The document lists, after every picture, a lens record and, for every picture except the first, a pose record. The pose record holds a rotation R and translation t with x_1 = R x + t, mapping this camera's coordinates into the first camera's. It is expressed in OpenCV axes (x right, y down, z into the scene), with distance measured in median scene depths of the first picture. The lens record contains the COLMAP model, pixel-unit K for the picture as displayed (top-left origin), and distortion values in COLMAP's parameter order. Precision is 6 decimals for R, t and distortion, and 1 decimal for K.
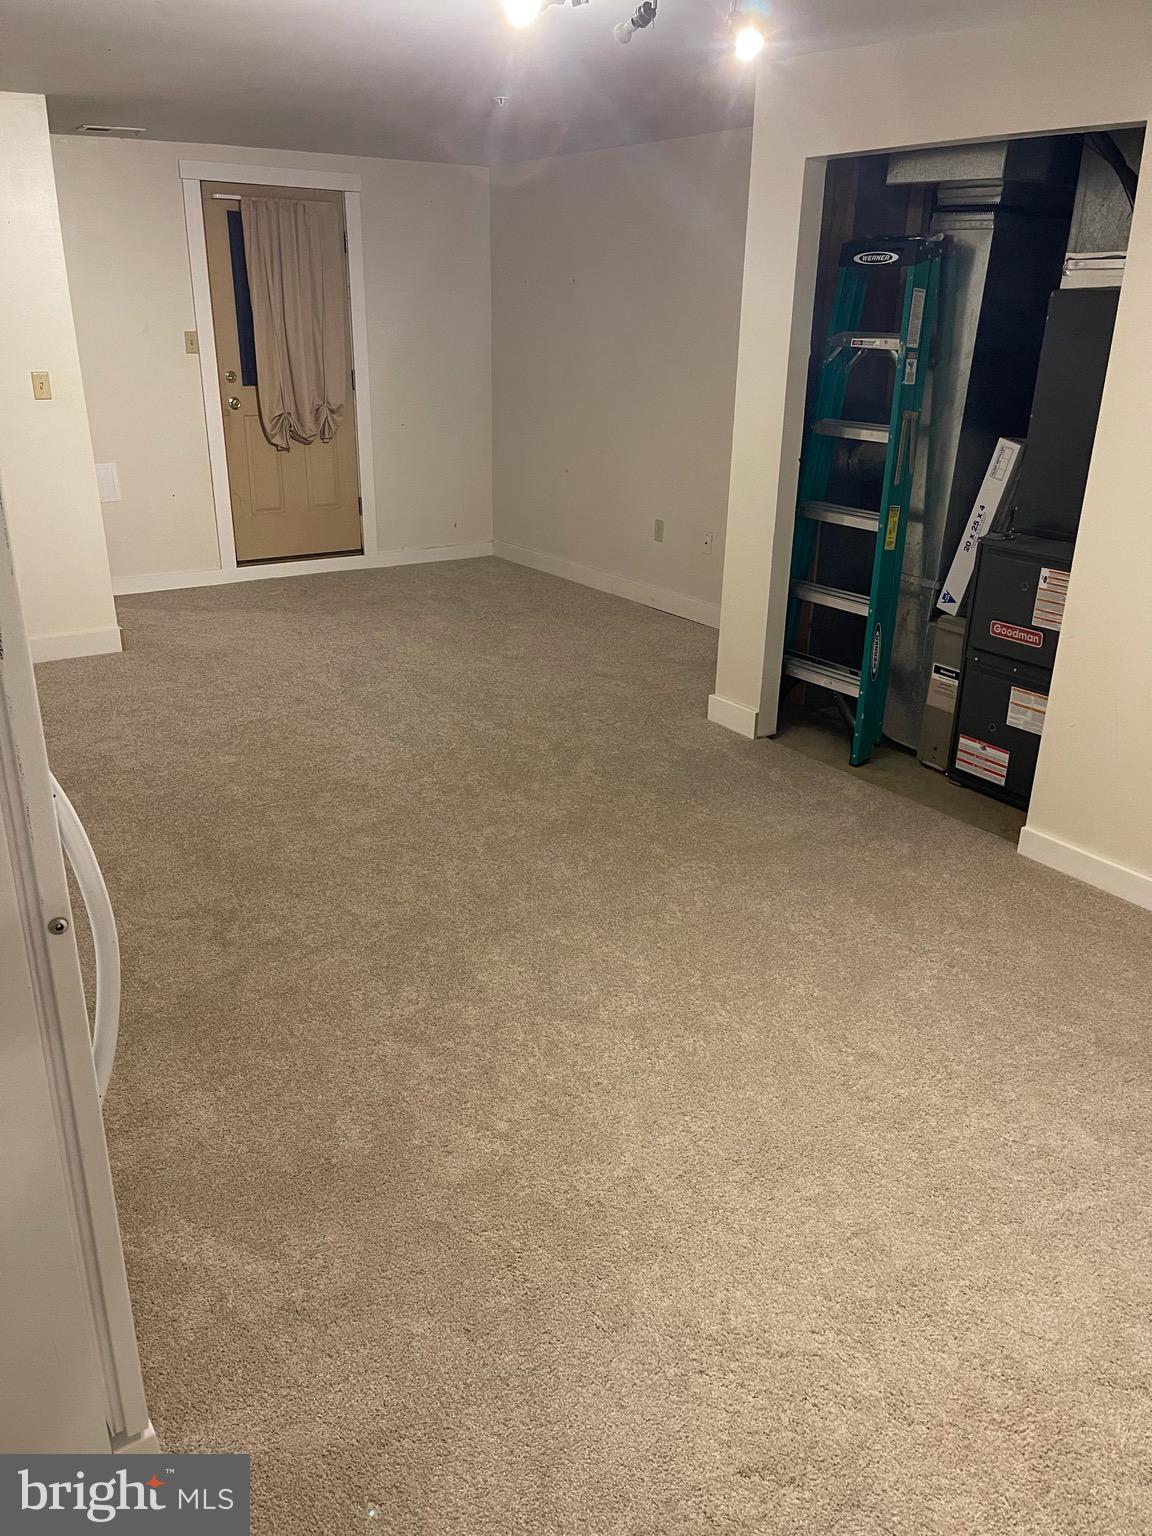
lens RADIAL K [[1155.0, 0, 578.2], [0, 1155.0, 774.5], [0, 0, 1]] dist [0.063218, -0.090034]
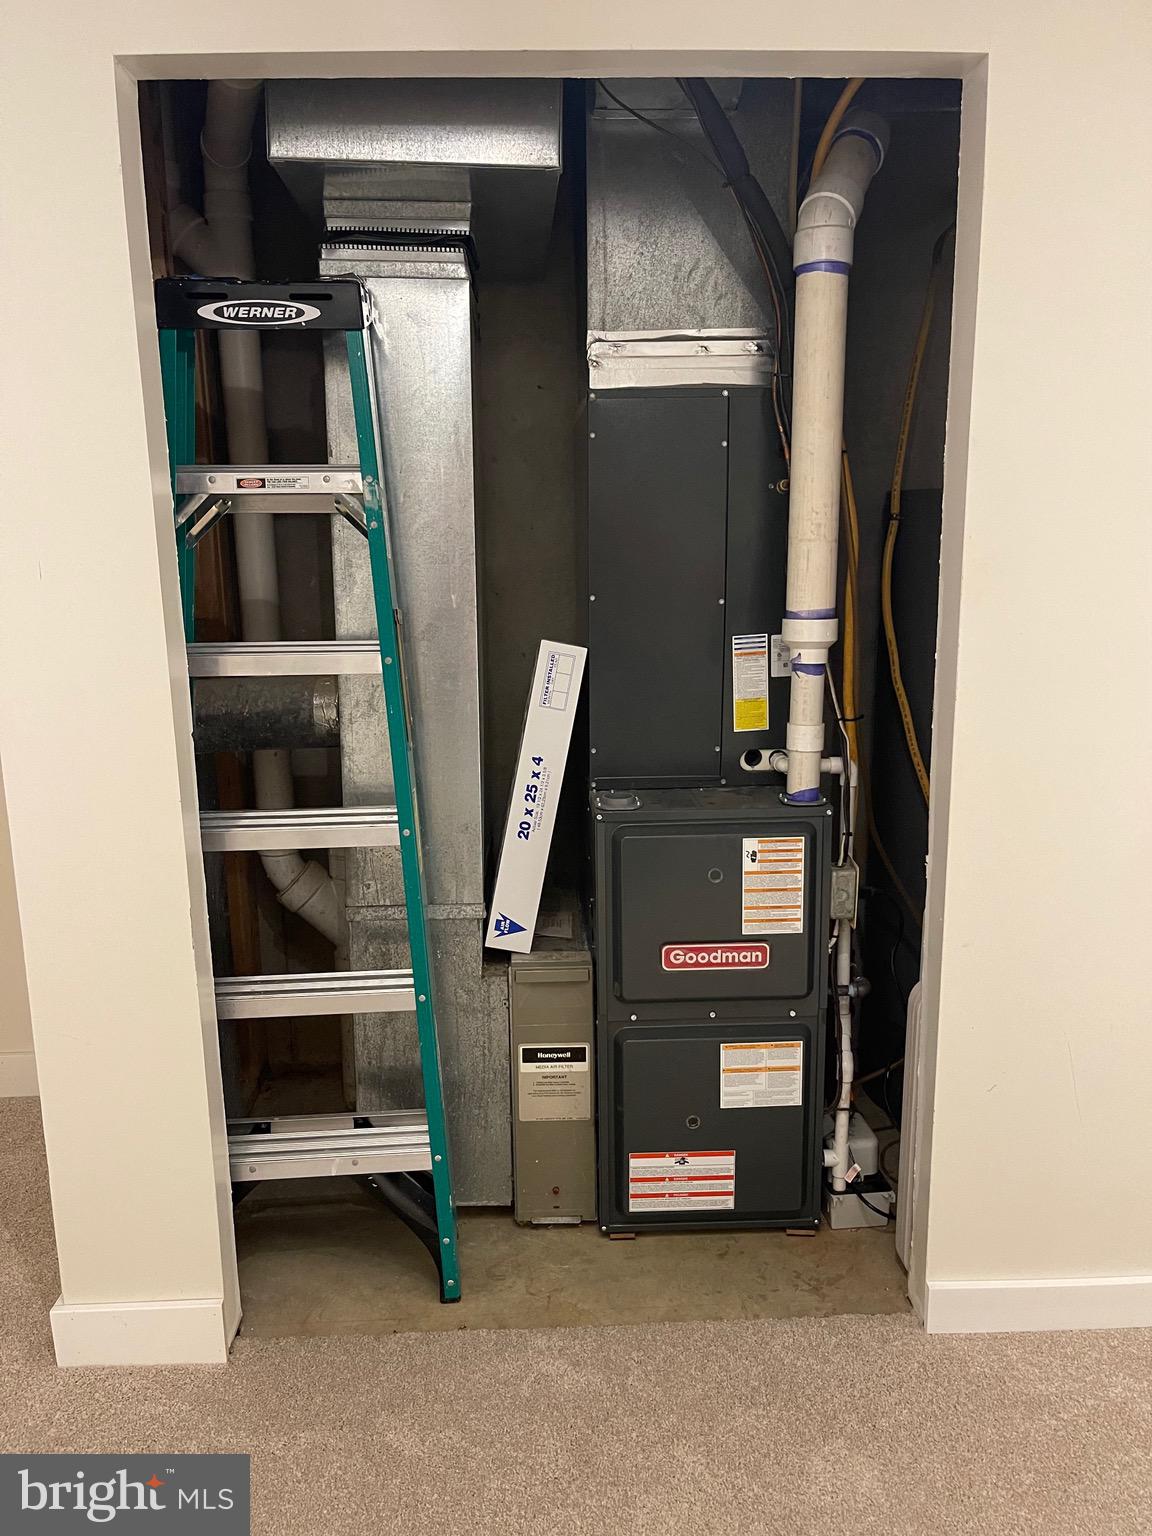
lens RADIAL K [[1155.0, 0, 578.2], [0, 1155.0, 774.5], [0, 0, 1]] dist [0.063218, -0.090034]
pose [[0.532347, -0.196193, 0.823477, -0.099247], [0.338537, 0.940938, 0.005327, -0.207318], [-0.775886, 0.275942, 0.567324, 0.632603]]
